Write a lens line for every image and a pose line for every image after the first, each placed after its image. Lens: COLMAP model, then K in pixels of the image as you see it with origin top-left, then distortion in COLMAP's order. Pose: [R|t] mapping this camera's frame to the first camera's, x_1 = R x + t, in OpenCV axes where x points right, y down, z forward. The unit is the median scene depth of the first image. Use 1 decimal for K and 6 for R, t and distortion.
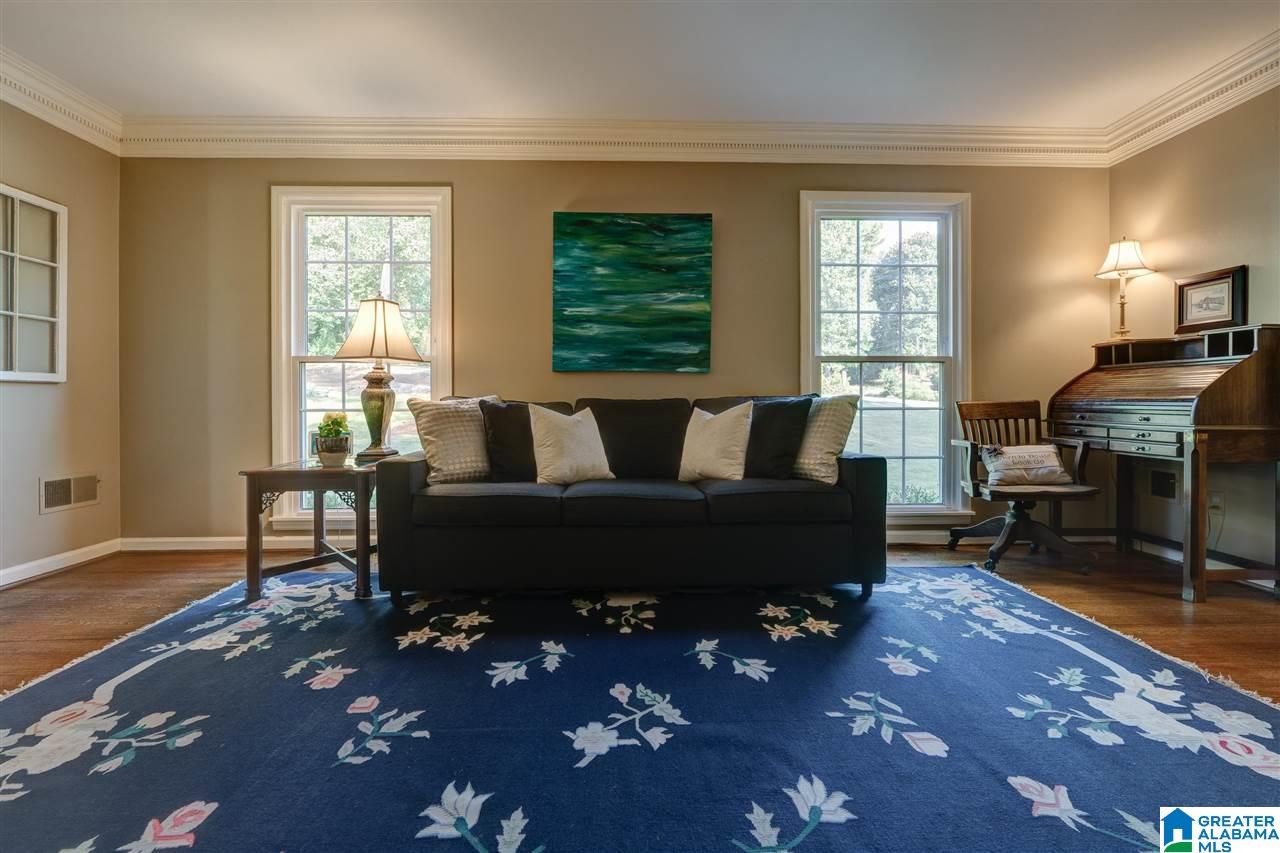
lens RADIAL K [[585.3, 0, 642.2], [0, 585.3, 400.9], [0, 0, 1]] dist [-0.003136, 0.000210]
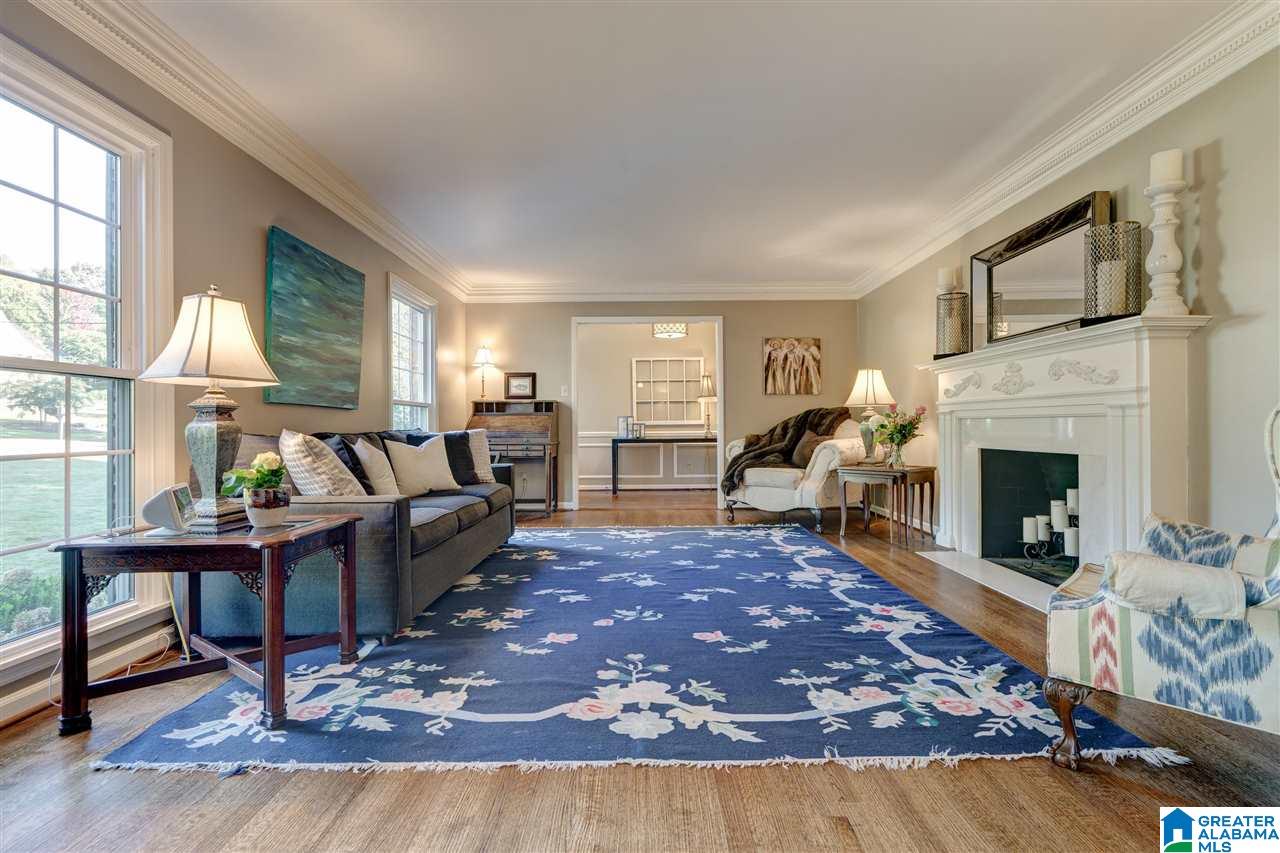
lens RADIAL K [[581.7, 0, 636.4], [0, 581.7, 422.2], [0, 0, 1]] dist [-0.001437, 0.000119]
pose [[0.041435, 0.008305, 0.999107, -1.583353], [0.002603, 0.999961, -0.008420, -0.018892], [-0.999138, 0.002950, 0.041412, 0.634972]]
